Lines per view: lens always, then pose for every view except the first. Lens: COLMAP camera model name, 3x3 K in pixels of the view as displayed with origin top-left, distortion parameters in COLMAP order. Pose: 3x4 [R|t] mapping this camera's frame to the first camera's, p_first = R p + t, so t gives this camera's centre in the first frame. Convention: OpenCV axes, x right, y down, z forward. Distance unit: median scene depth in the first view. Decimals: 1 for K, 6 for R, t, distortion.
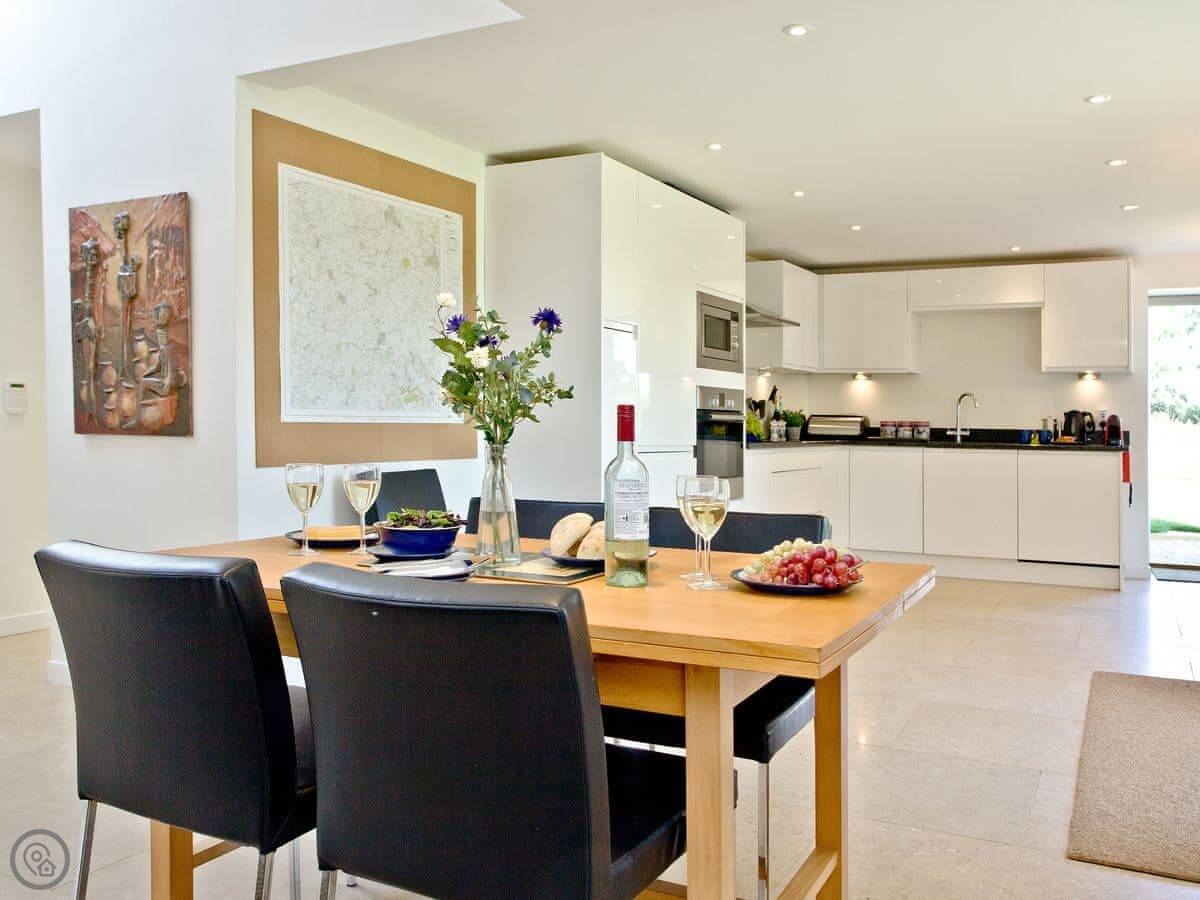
lens RADIAL K [[1049.7, 0, 600.0], [0, 1049.7, 450.0], [0, 0, 1]] dist [-0.032637, 0.001483]
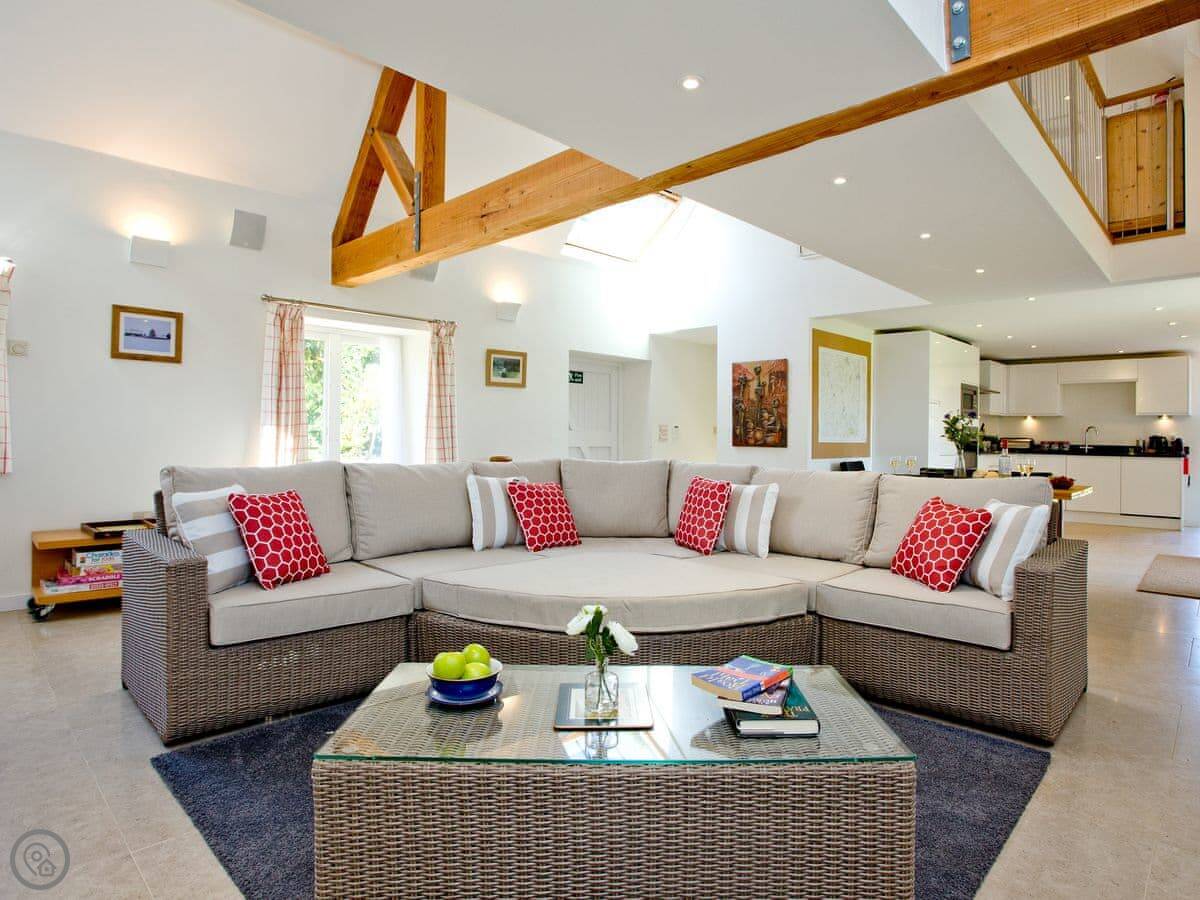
lens RADIAL K [[680.2, 0, 628.1], [0, 680.2, 459.4], [0, 0, 1]] dist [-0.070611, 0.031191]
pose [[0.966702, 0.007529, -0.255796, -0.259921], [-0.006696, 0.999969, 0.004131, 0.010443], [0.255819, -0.002280, 0.966722, -0.633862]]
